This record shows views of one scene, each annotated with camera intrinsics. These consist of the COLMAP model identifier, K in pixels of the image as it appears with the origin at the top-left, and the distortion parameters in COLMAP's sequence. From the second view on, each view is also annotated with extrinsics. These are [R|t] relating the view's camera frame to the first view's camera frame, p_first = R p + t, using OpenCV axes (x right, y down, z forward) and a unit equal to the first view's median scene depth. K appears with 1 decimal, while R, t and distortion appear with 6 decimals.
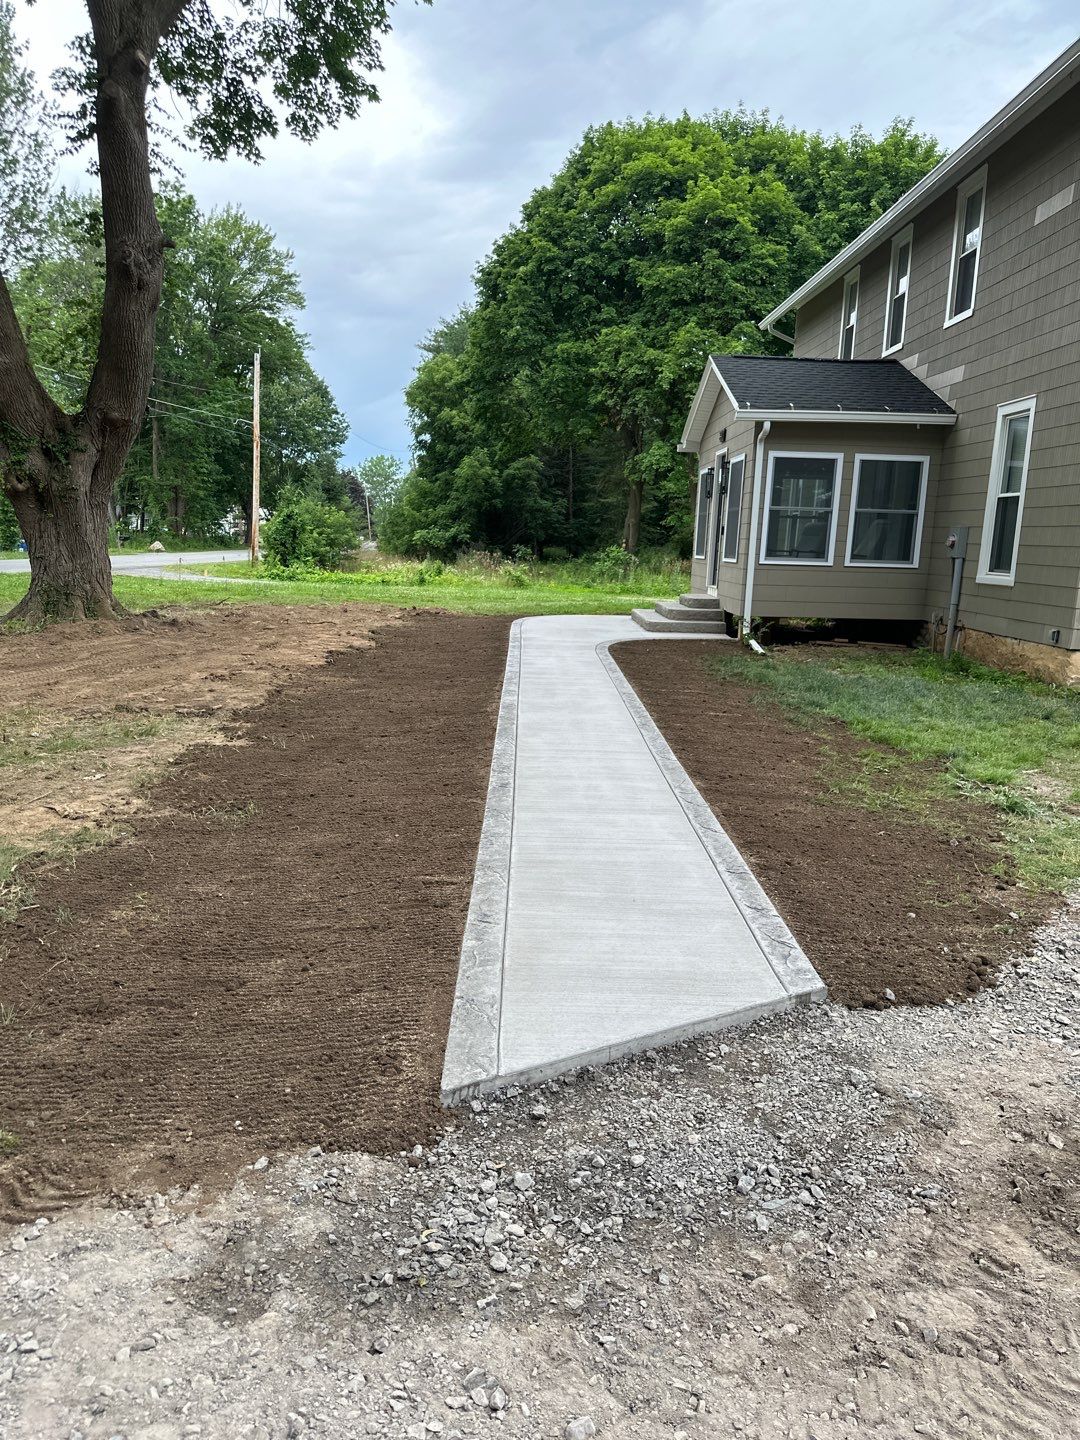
lens RADIAL K [[1007.8, 0, 540.0], [0, 1007.8, 720.0], [0, 0, 1]] dist [0.050281, -0.034874]
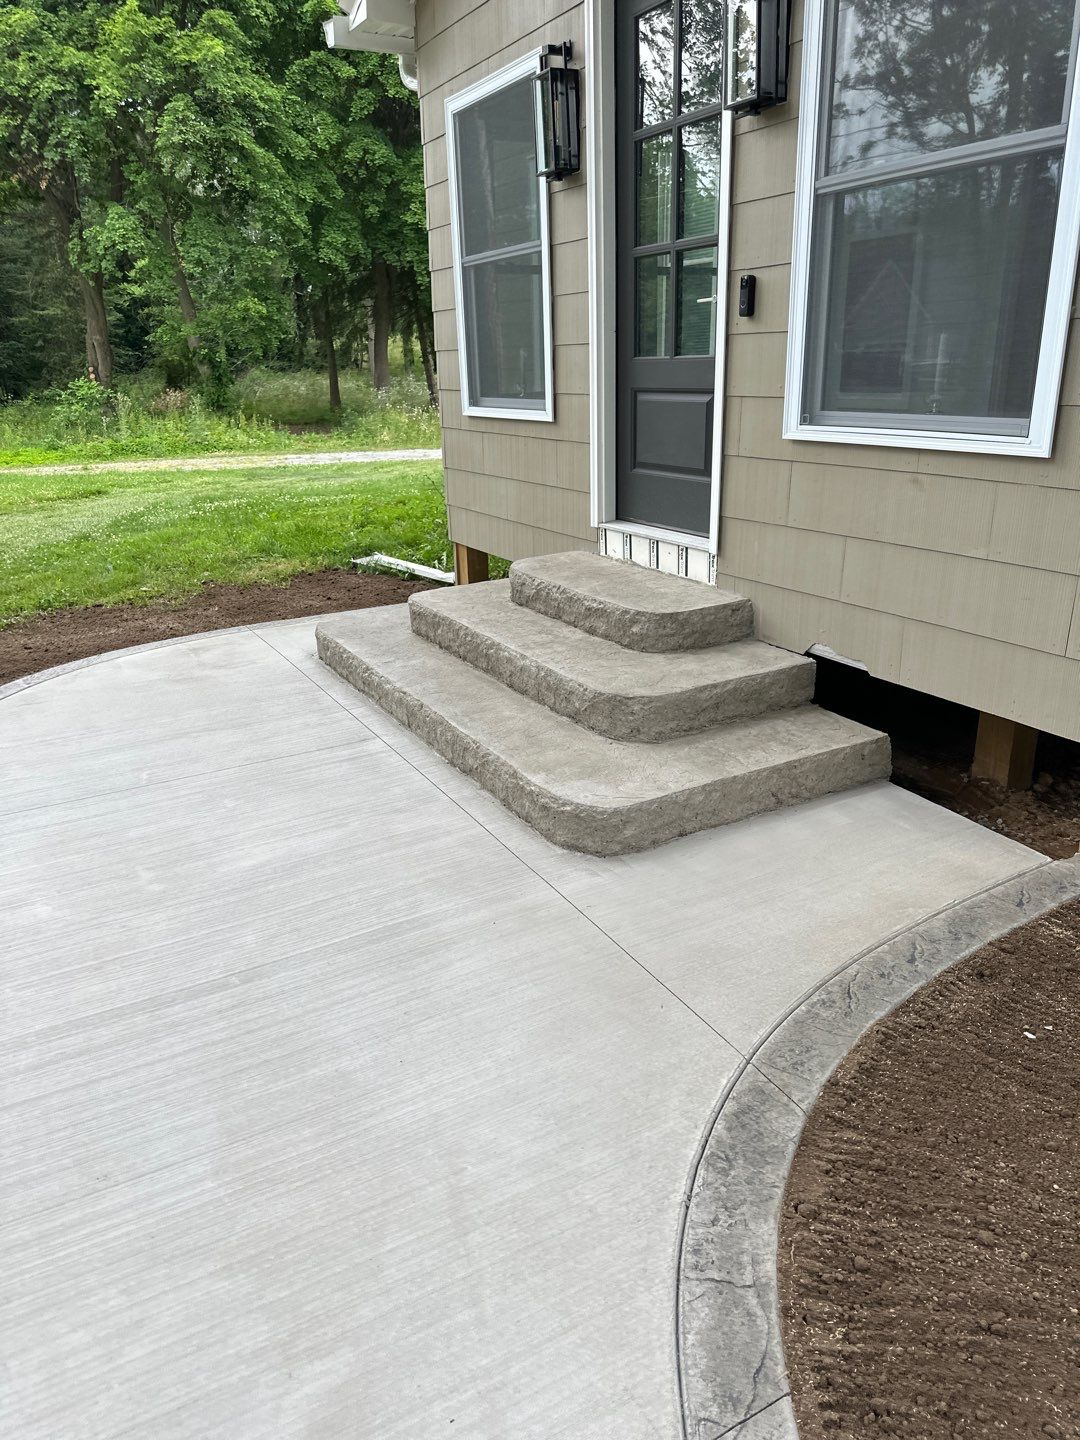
lens RADIAL K [[1007.8, 0, 540.0], [0, 1007.8, 720.0], [0, 0, 1]] dist [0.050281, -0.034874]
pose [[0.879722, -0.212066, 0.425579, 0.006915], [0.139166, 0.970676, 0.196015, -0.045749], [-0.454667, -0.113213, 0.883437, 0.255597]]
